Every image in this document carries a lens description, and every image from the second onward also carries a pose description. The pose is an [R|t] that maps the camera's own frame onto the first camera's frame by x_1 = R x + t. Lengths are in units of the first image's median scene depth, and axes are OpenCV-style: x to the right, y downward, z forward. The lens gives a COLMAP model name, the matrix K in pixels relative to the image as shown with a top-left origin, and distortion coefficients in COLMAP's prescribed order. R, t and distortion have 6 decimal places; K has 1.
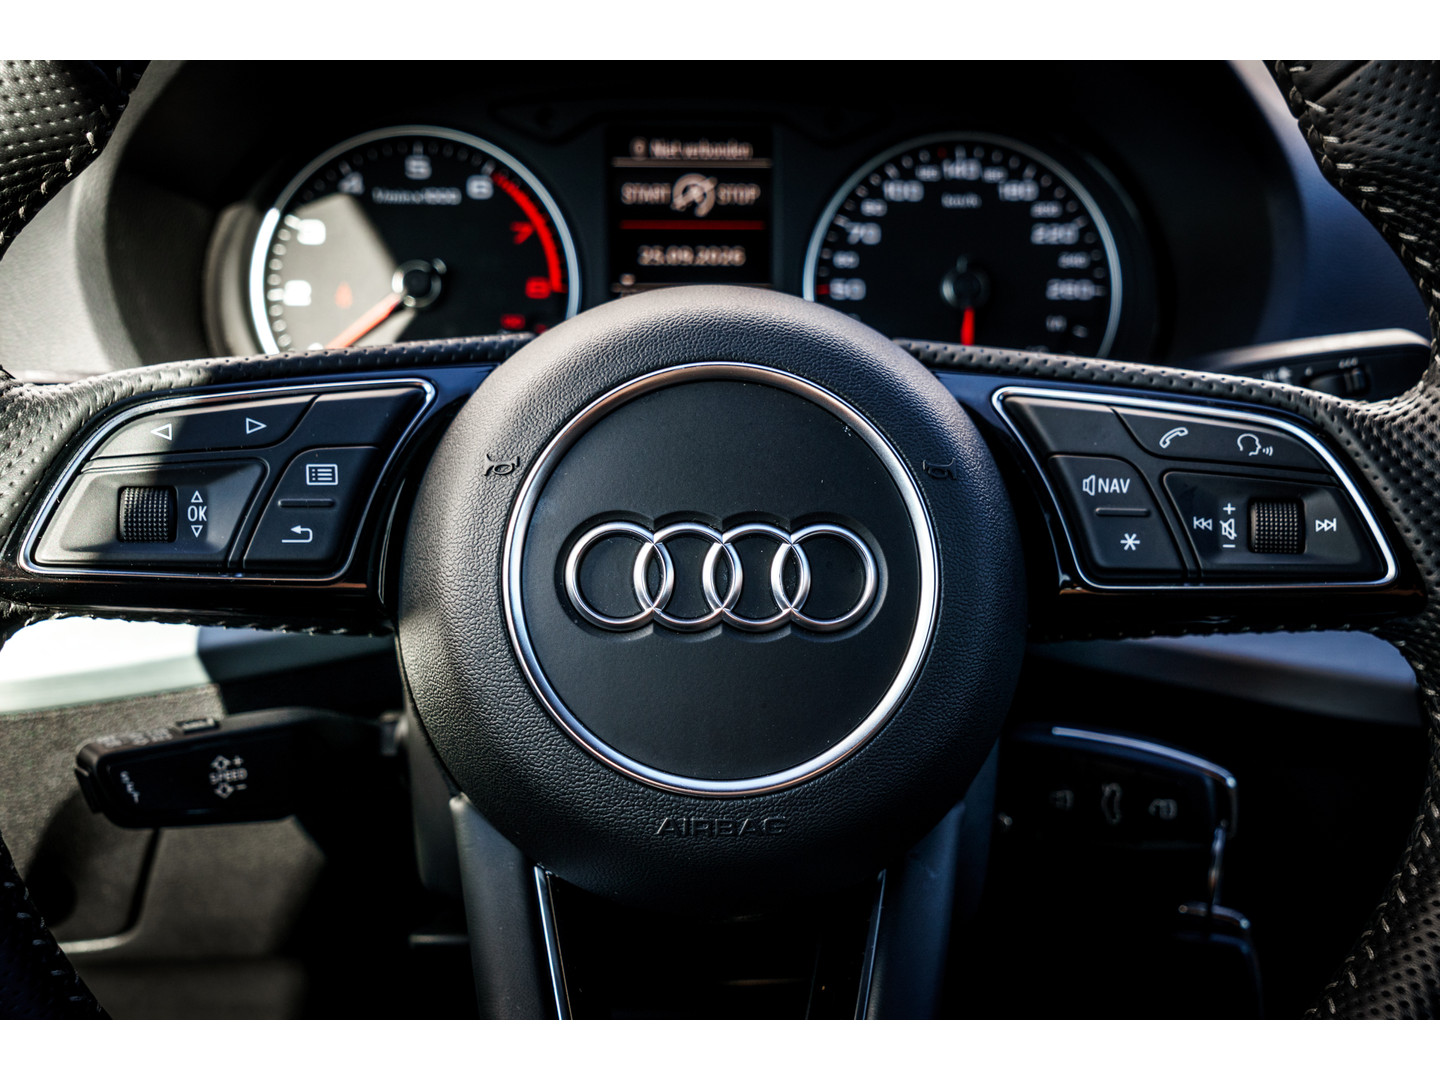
lens RADIAL K [[1722.7, 0, 720.0], [0, 1722.7, 540.0], [0, 0, 1]] dist [0.072055, -0.009927]
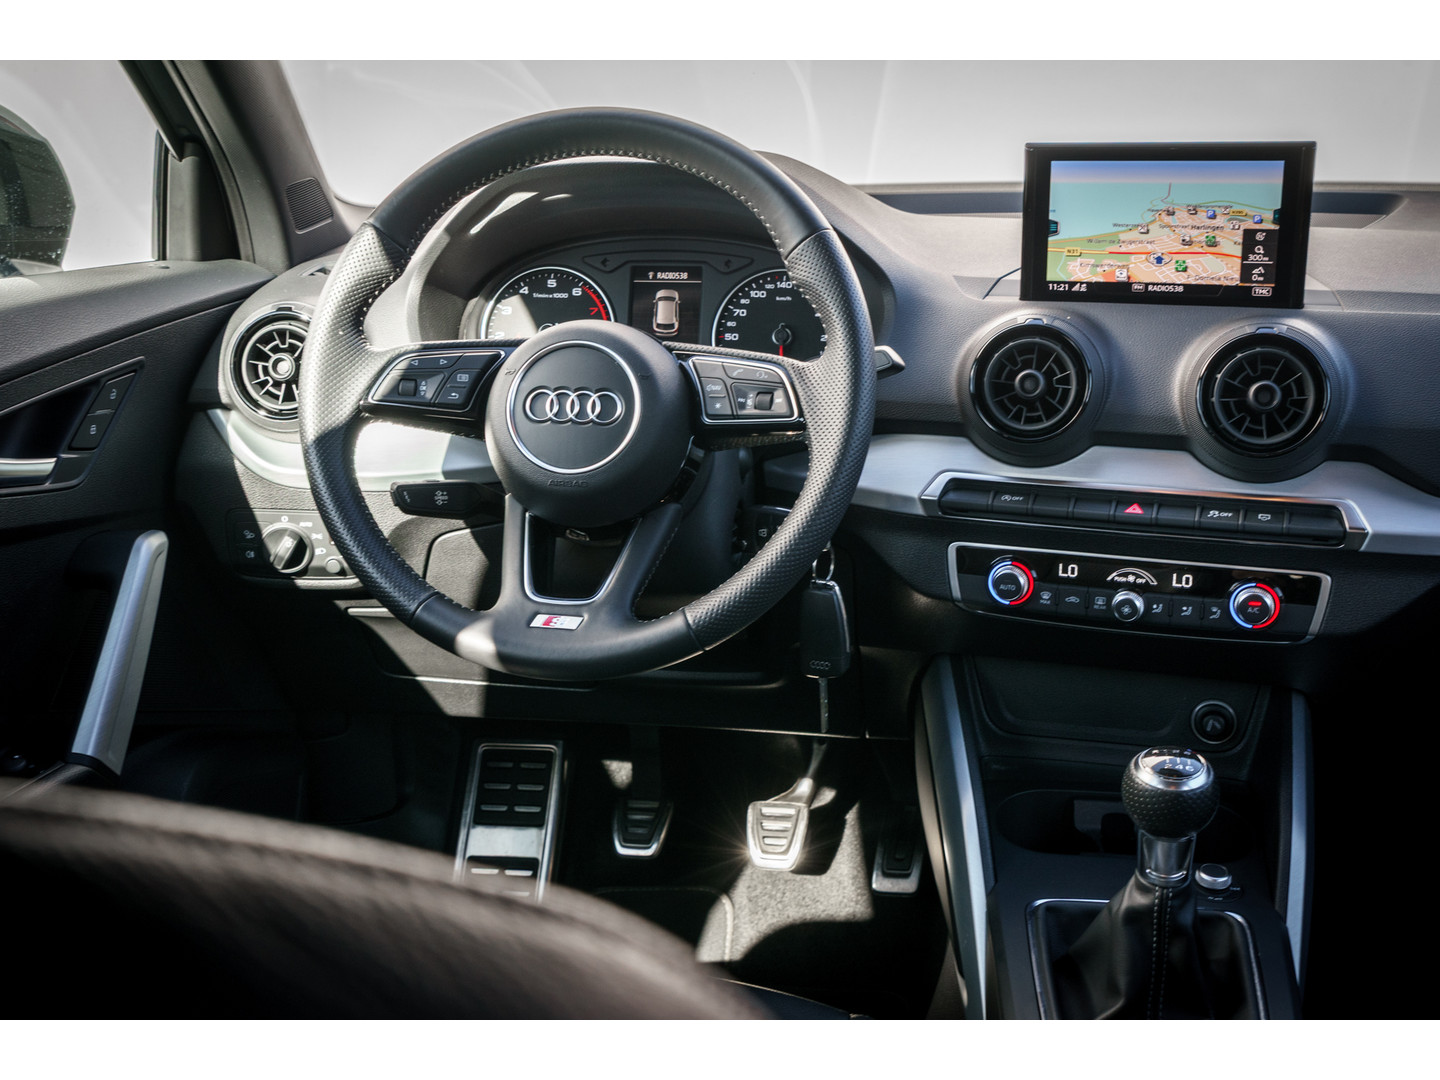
lens RADIAL K [[1594.9, 0, 720.0], [0, 1594.9, 540.0], [0, 0, 1]] dist [-0.004443, 0.029828]
pose [[0.977125, 0.036978, -0.209426, 0.519377], [-0.049151, 0.997373, -0.053218, 0.238318], [0.206908, 0.062294, 0.976375, -1.052740]]
